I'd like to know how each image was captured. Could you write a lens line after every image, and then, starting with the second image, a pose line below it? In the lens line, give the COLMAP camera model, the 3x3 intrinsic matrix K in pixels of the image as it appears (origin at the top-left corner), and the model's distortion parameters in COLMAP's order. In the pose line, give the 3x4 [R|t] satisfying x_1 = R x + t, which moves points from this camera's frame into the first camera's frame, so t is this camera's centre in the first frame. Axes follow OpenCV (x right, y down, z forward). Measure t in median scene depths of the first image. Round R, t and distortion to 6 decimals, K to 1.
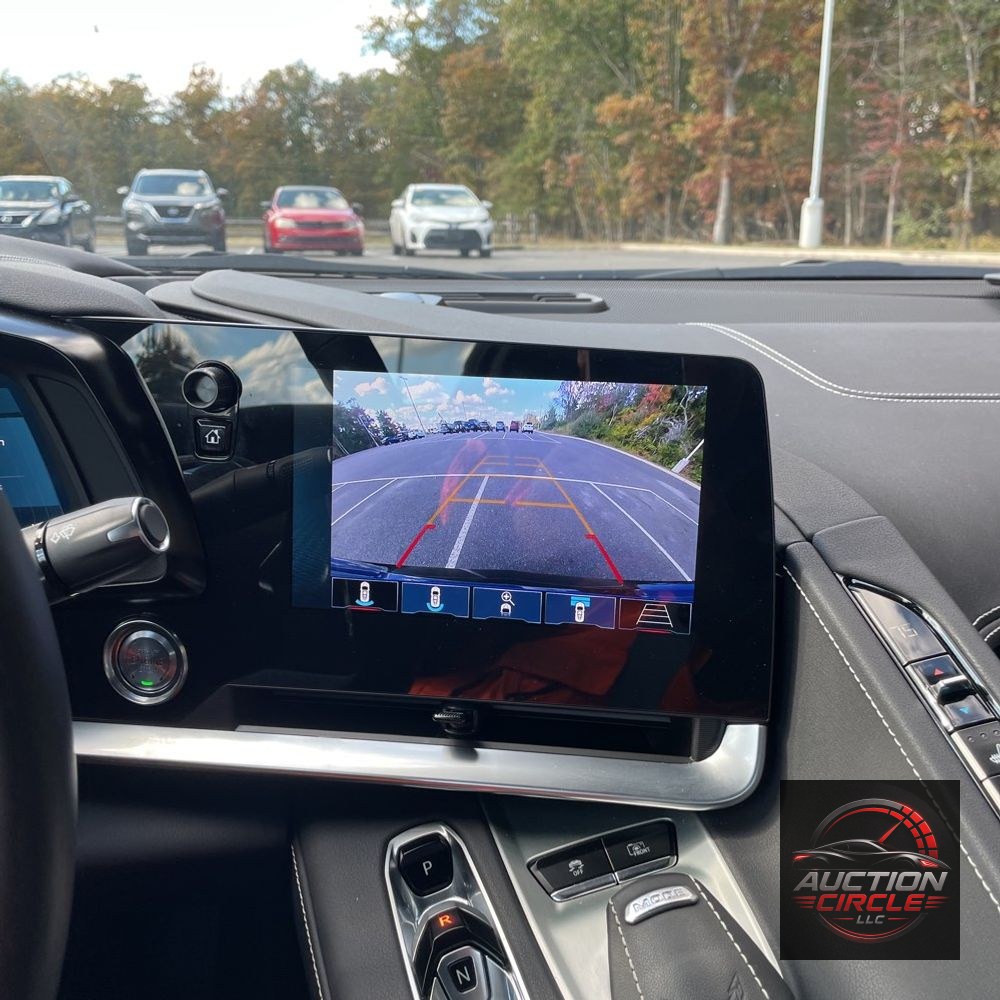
lens RADIAL K [[994.8, 0, 500.0], [0, 994.8, 500.0], [0, 0, 1]] dist [0.007945, 0.001932]
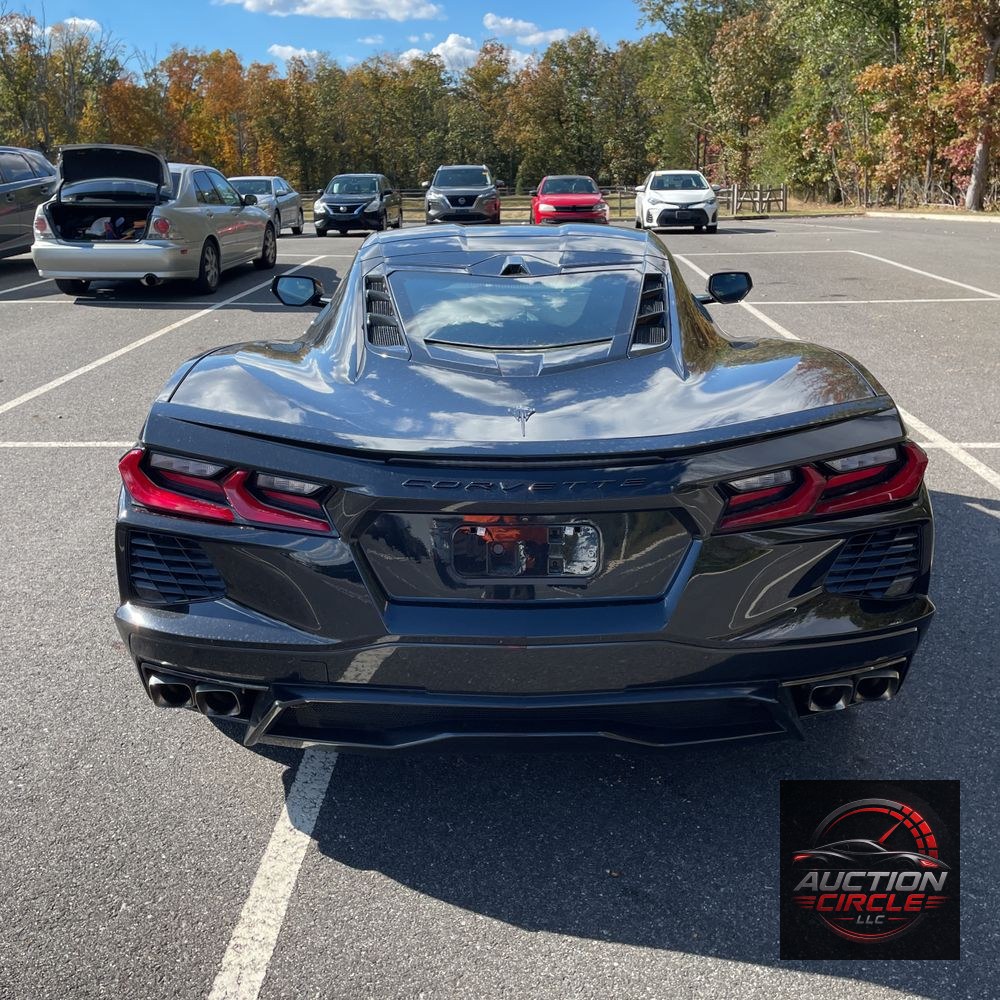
lens RADIAL K [[1027.6, 0, 500.0], [0, 1027.6, 500.0], [0, 0, 1]] dist [0.097760, -0.112370]
pose [[0.964249, 0.062785, -0.257452, 0.044400], [-0.055093, 0.997796, 0.036991, 0.022619], [0.259207, -0.021485, 0.965583, -0.143558]]
